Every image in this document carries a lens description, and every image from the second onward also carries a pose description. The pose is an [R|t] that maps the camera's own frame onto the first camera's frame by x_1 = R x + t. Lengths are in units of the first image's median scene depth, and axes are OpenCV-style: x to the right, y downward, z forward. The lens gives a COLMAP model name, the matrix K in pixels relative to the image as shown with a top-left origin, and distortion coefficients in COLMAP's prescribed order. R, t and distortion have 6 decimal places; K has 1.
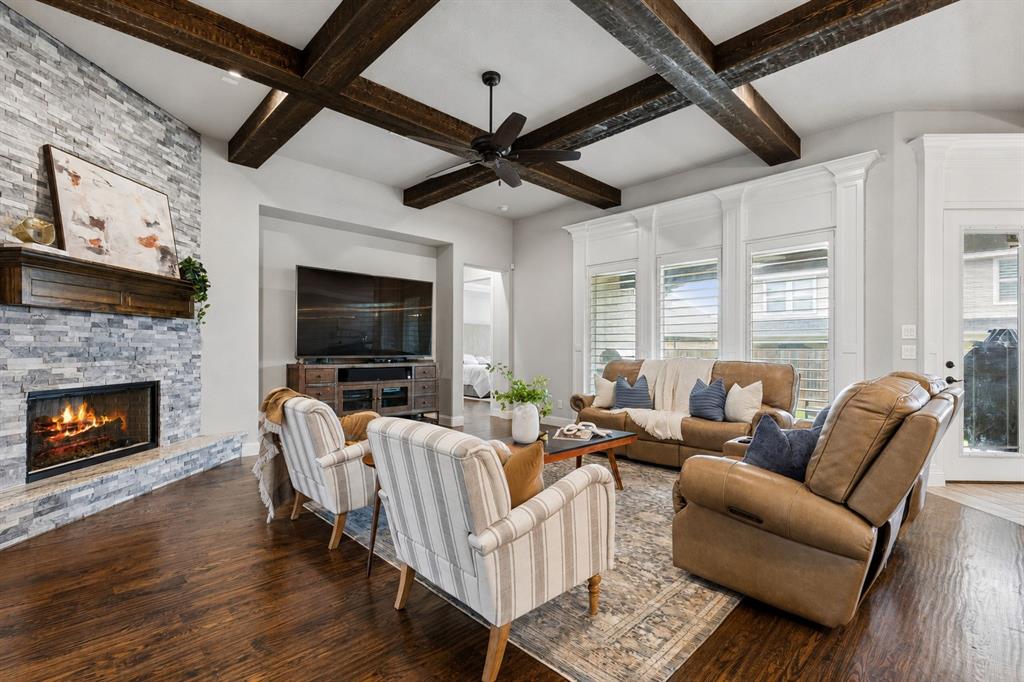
lens RADIAL K [[459.1, 0, 516.0], [0, 459.1, 347.5], [0, 0, 1]] dist [-0.000720, -0.000690]
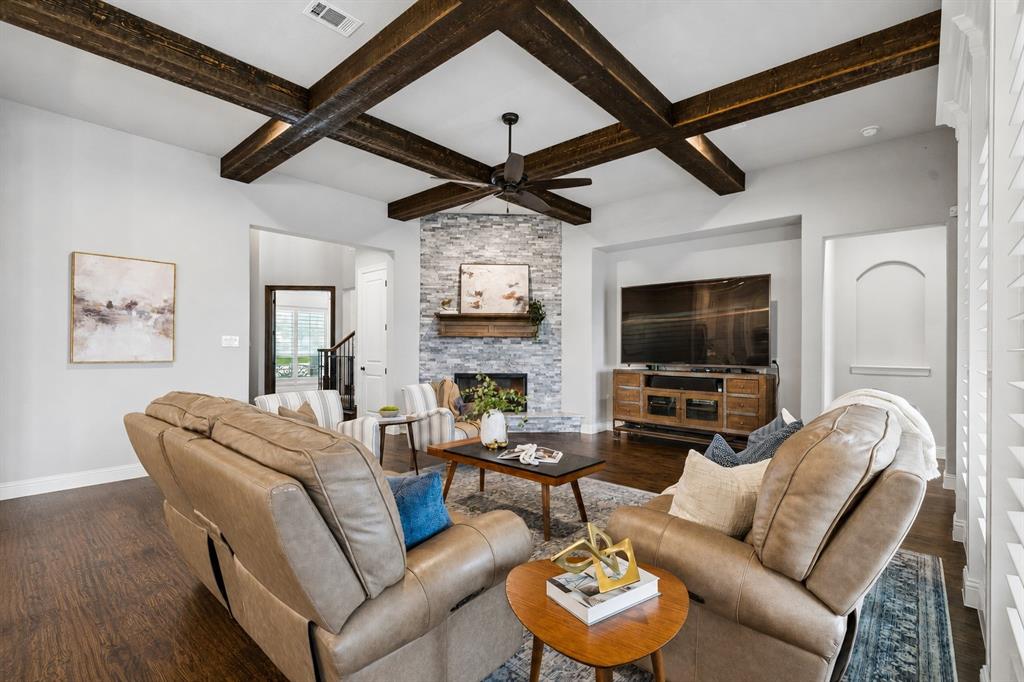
lens RADIAL K [[459.1, 0, 507.4], [0, 459.1, 347.0], [0, 0, 1]] dist [-0.000720, -0.000690]
pose [[0.071862, -0.001837, -0.997413, 1.002777], [-0.001991, 0.999996, -0.001985, -0.025343], [0.997413, 0.002129, 0.071858, 0.862418]]
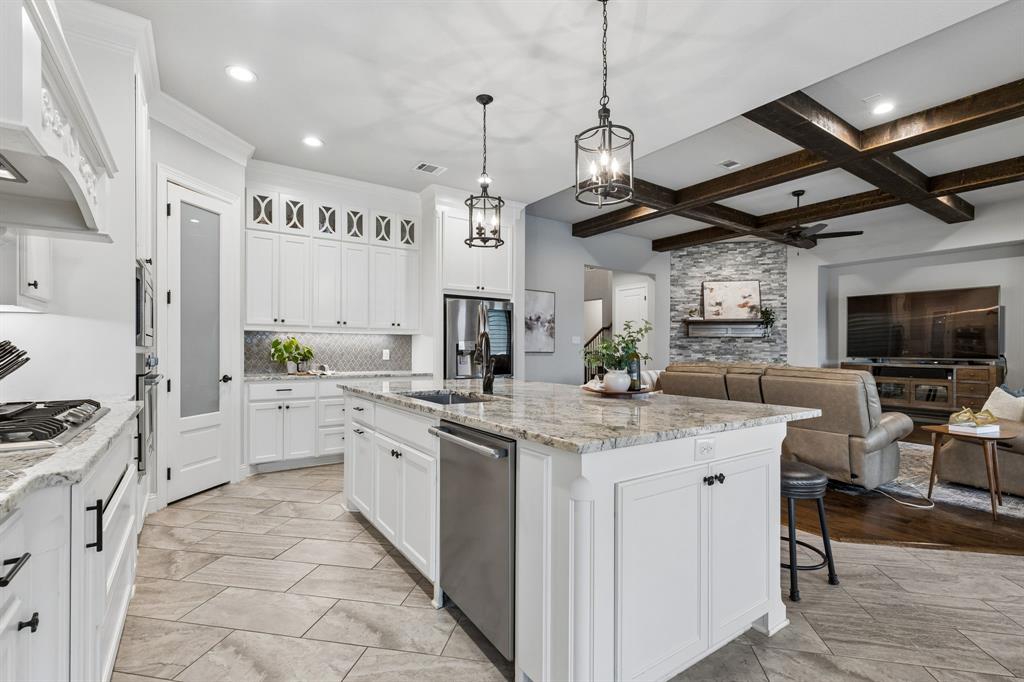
lens RADIAL K [[459.1, 0, 506.7], [0, 459.1, 347.5], [0, 0, 1]] dist [-0.000720, -0.000690]
pose [[-0.173297, -0.005736, -0.984853, 1.712306], [-0.004146, 0.999978, -0.005095, 0.002080], [0.984861, 0.003200, -0.173317, 0.215477]]
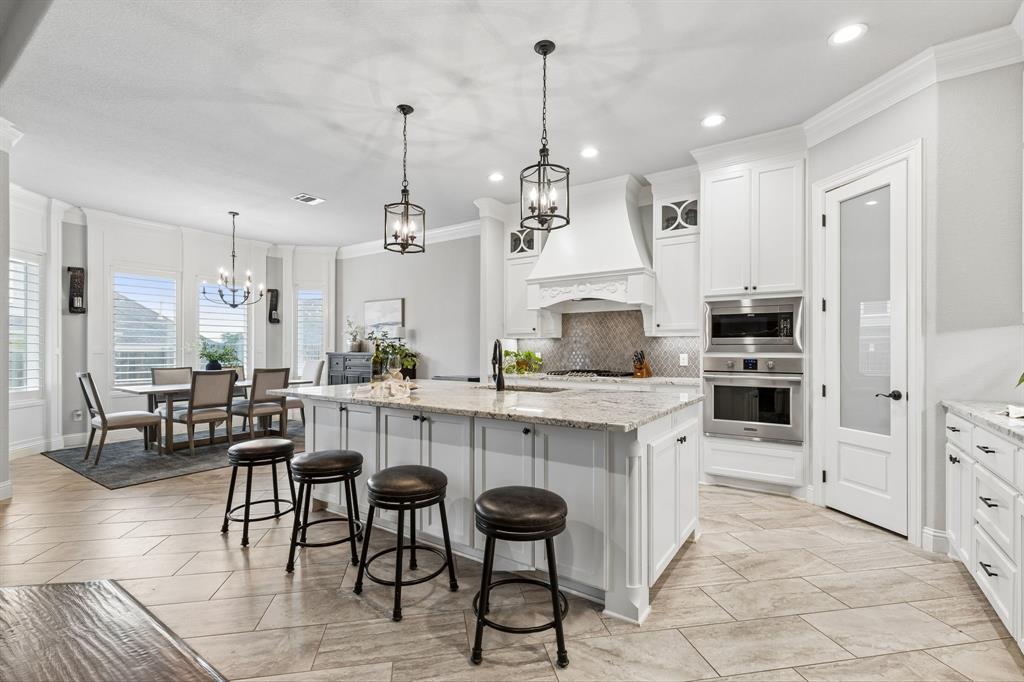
lens RADIAL K [[459.1, 0, 511.7], [0, 459.1, 347.9], [0, 0, 1]] dist [-0.000720, -0.000690]
pose [[-0.205796, 0.005575, 0.978579, 0.190982], [-0.001124, 0.999982, -0.005933, -0.005341], [-0.978594, -0.002321, -0.205786, 0.216474]]
